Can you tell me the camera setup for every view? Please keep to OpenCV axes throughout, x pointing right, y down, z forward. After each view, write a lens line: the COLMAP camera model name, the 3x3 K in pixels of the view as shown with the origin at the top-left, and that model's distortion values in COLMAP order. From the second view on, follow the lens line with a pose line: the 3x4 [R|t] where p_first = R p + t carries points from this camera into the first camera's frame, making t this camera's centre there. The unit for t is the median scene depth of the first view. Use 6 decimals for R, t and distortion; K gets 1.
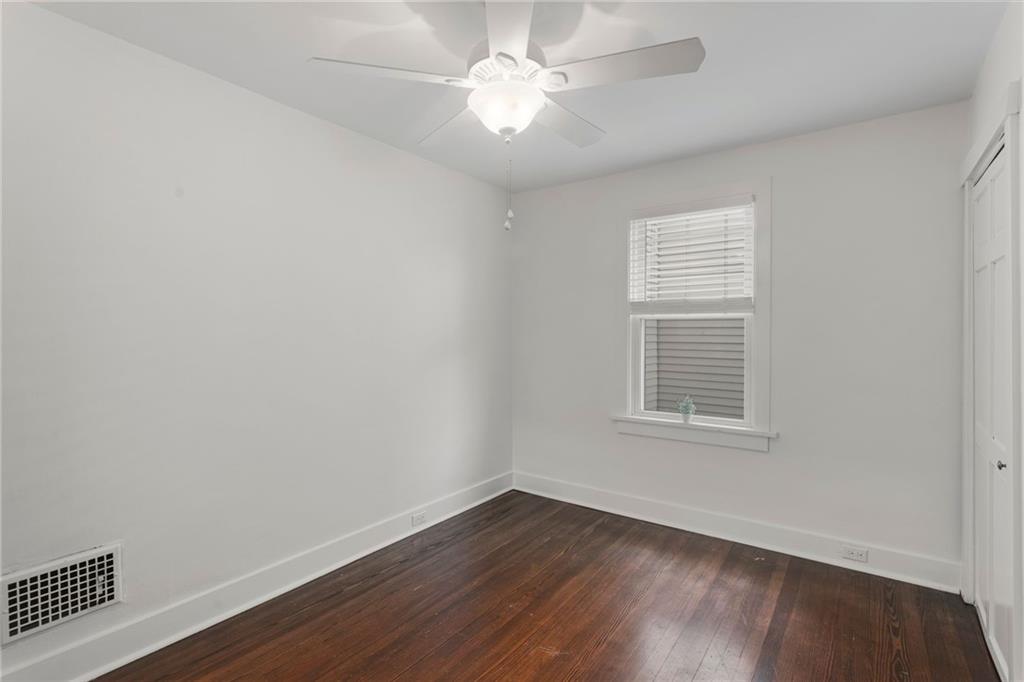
lens RADIAL K [[493.7, 0, 514.0], [0, 493.7, 338.7], [0, 0, 1]] dist [-0.005348, 0.001957]
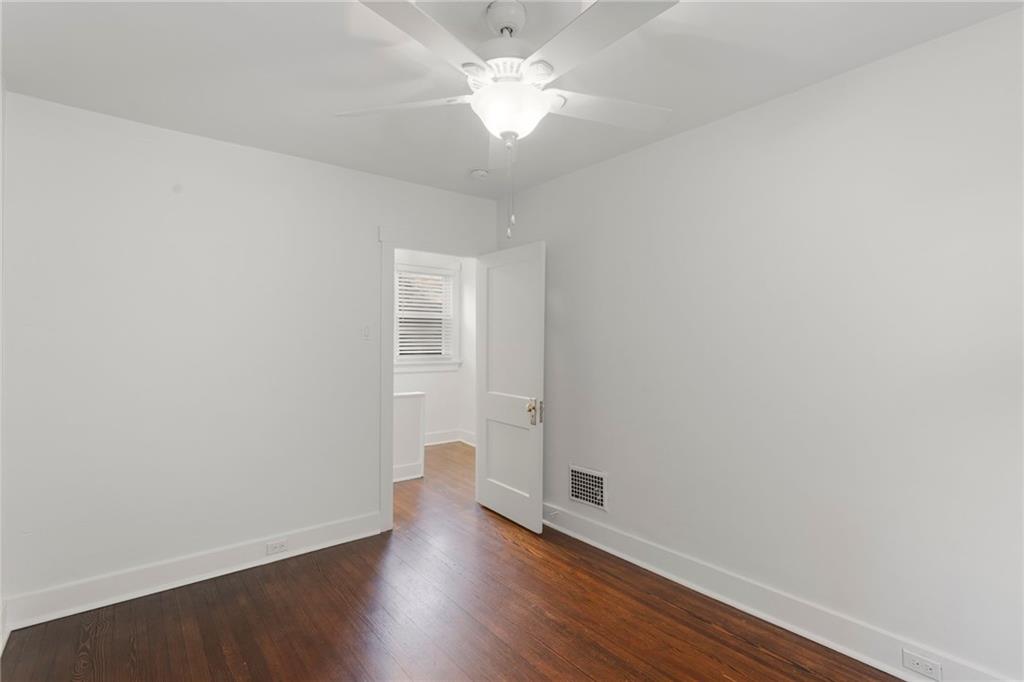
lens RADIAL K [[493.7, 0, 514.4], [0, 493.7, 340.8], [0, 0, 1]] dist [-0.005348, 0.001957]
pose [[-0.277486, 0.001599, -0.960728, 0.646074], [-0.014068, 0.999885, 0.005727, -0.015482], [0.960627, 0.015105, -0.277432, 0.912798]]
